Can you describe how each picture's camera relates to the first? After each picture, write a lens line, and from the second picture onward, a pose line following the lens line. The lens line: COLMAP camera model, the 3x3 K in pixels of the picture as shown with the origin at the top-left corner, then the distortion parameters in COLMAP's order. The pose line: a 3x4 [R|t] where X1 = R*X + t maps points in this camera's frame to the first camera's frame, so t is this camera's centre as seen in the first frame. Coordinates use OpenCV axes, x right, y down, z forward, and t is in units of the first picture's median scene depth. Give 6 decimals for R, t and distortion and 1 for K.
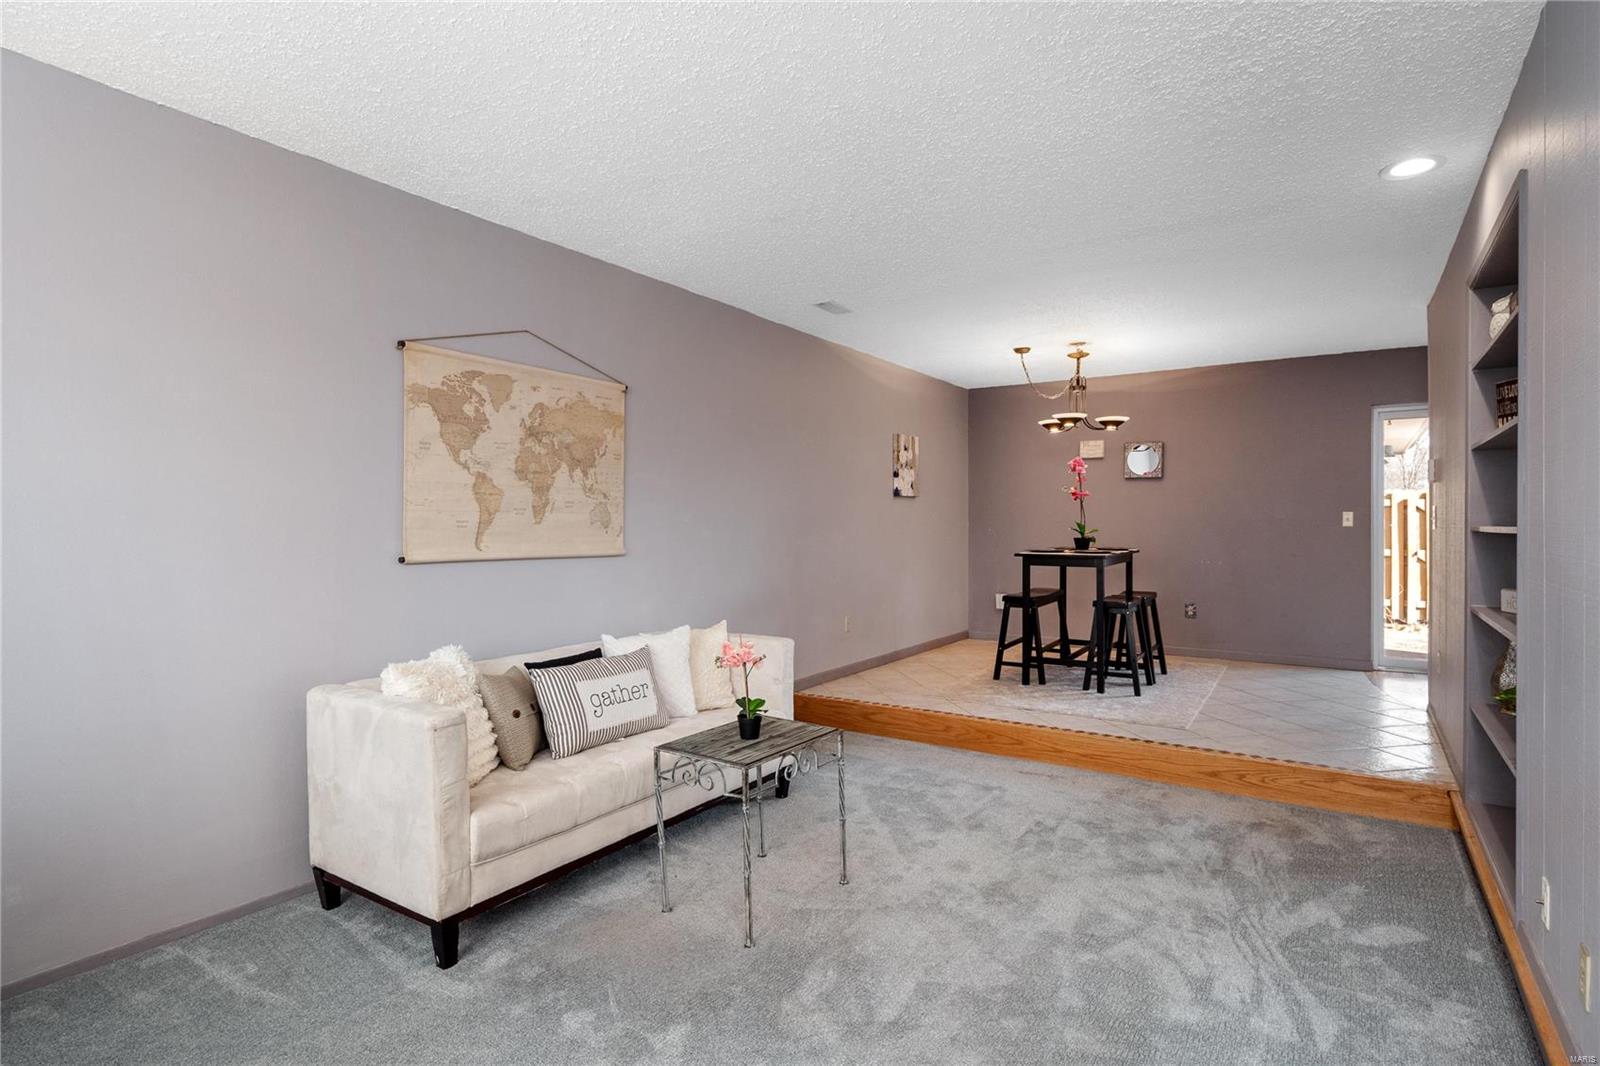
lens RADIAL K [[813.5, 0, 805.4], [0, 813.5, 526.6], [0, 0, 1]] dist [-0.002491, -0.000261]
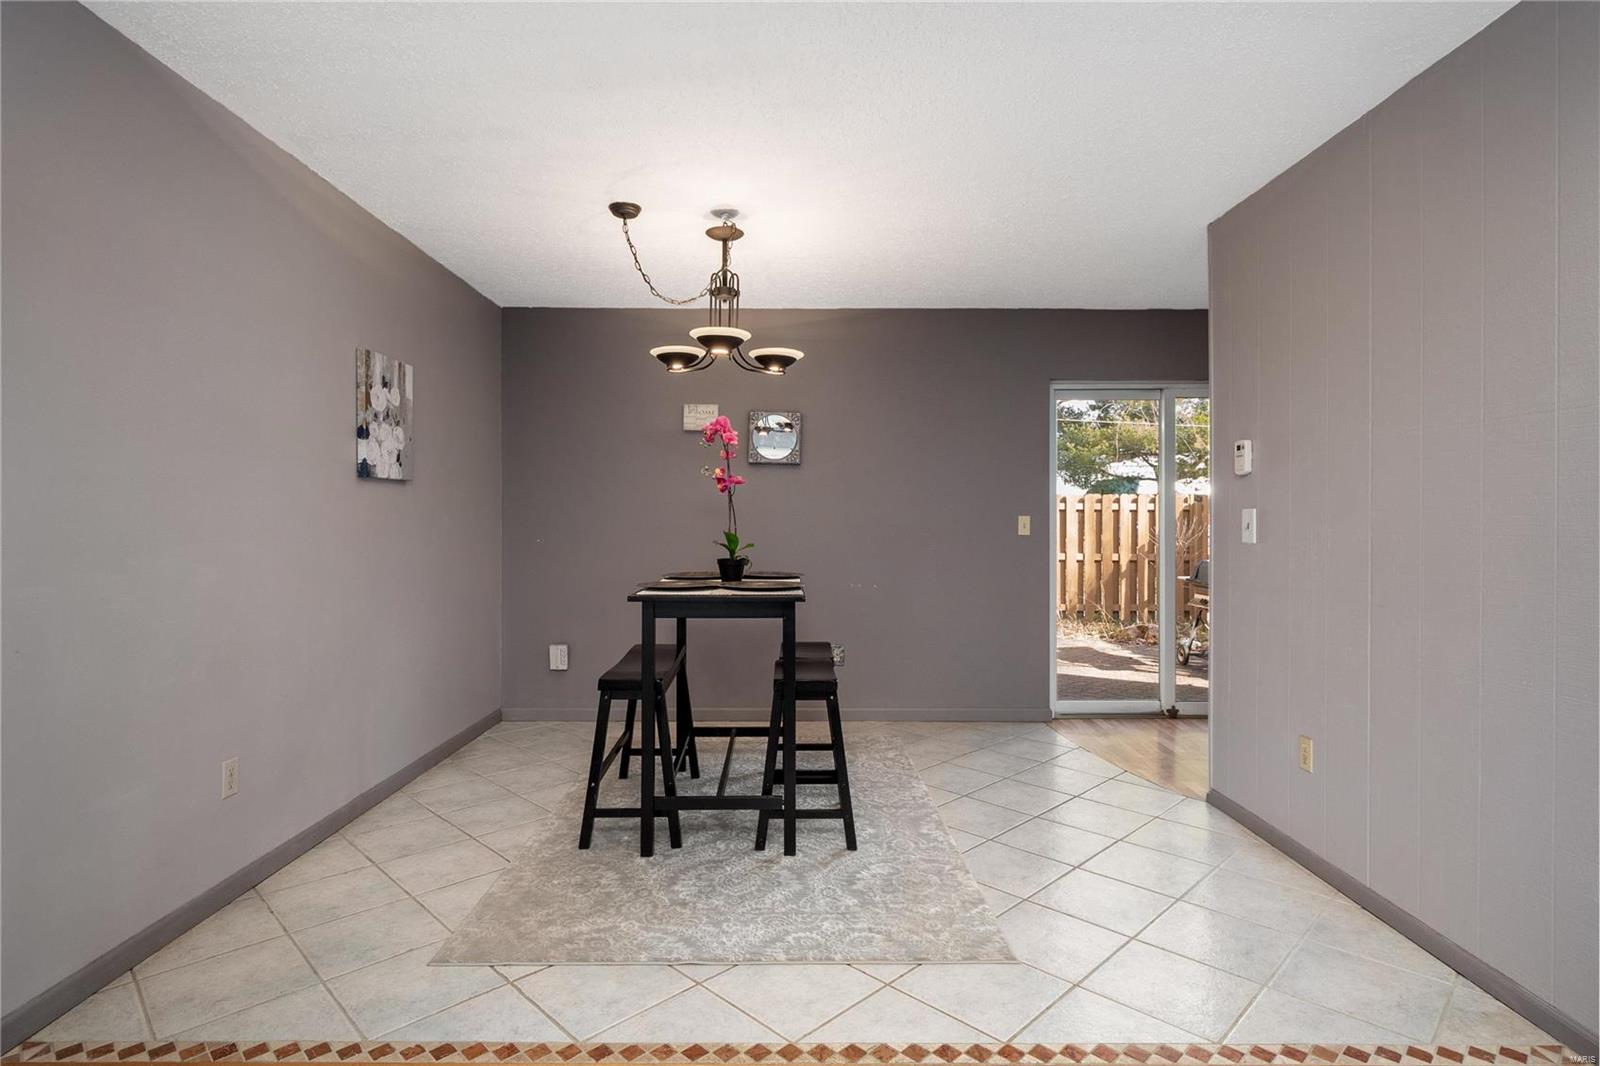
lens RADIAL K [[813.5, 0, 795.8], [0, 813.5, 524.6], [0, 0, 1]] dist [-0.002491, -0.000261]
pose [[0.834770, 0.001341, 0.550598, 0.069970], [0.000995, 0.999992, -0.003943, -0.007891], [-0.550599, 0.003839, 0.834761, 0.525708]]
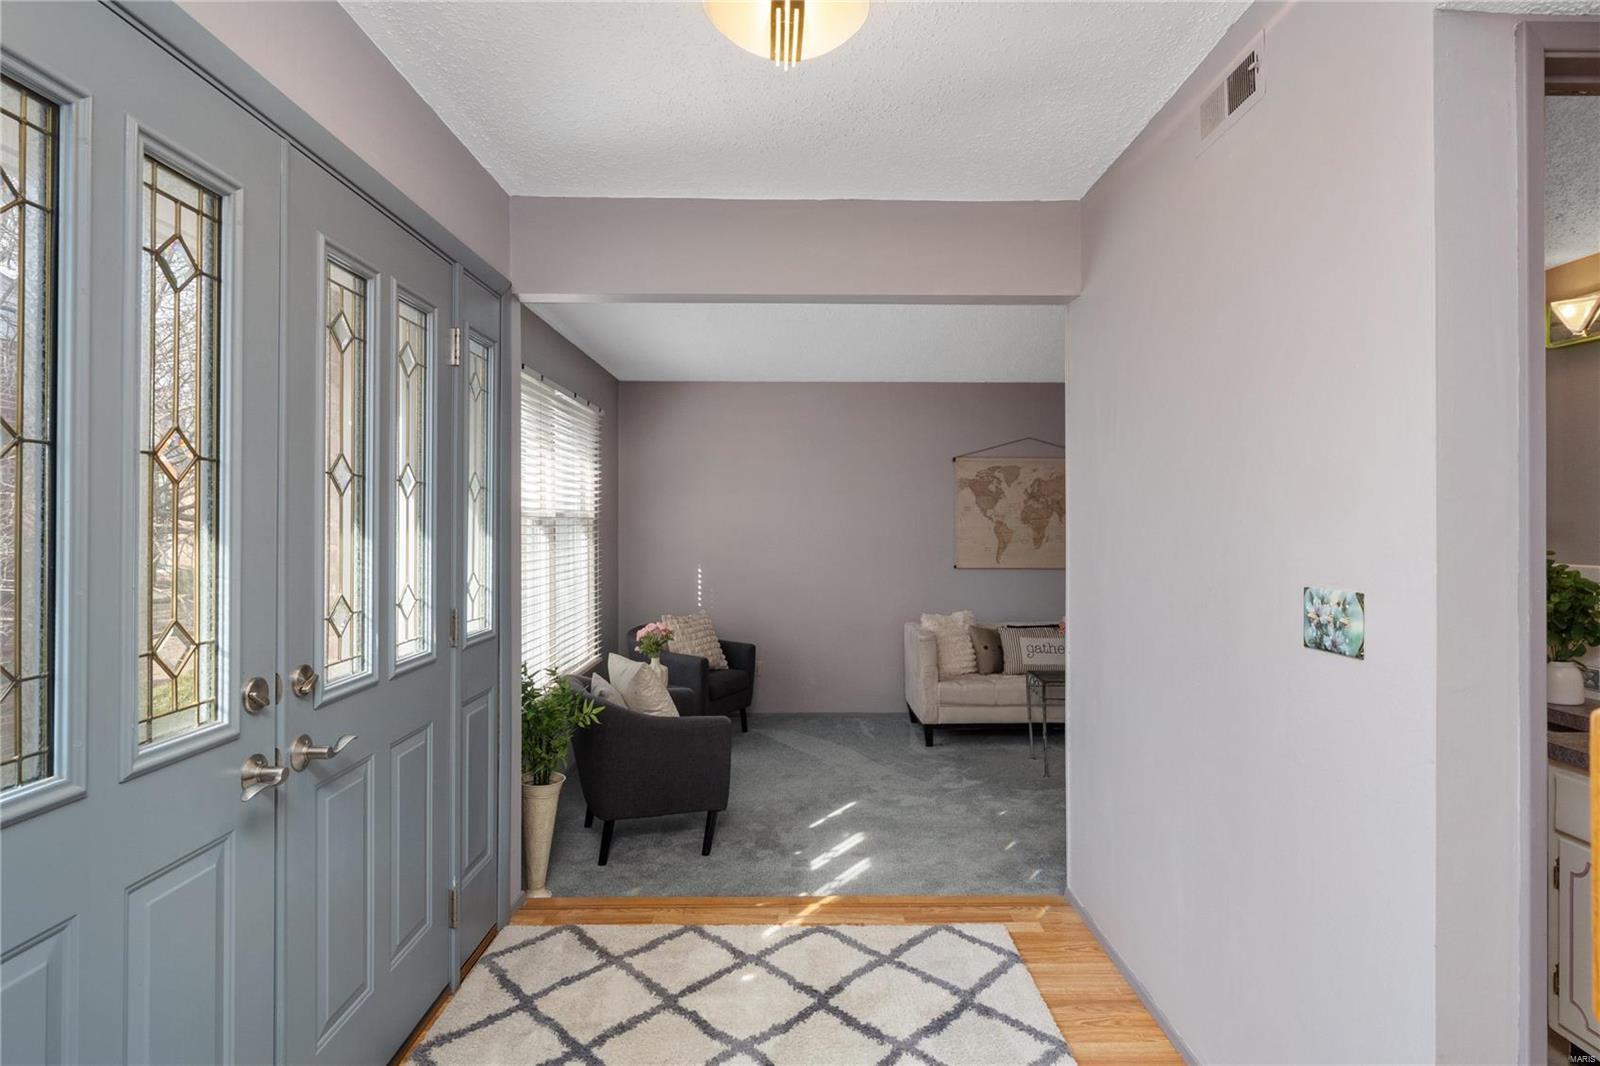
lens RADIAL K [[813.5, 0, 802.5], [0, 813.5, 526.3], [0, 0, 1]] dist [-0.002491, -0.000261]
pose [[0.565784, -0.000021, -0.824553, 0.536443], [-0.001966, 0.999997, -0.001375, -0.031526], [0.824551, 0.002398, 0.565783, -0.252747]]
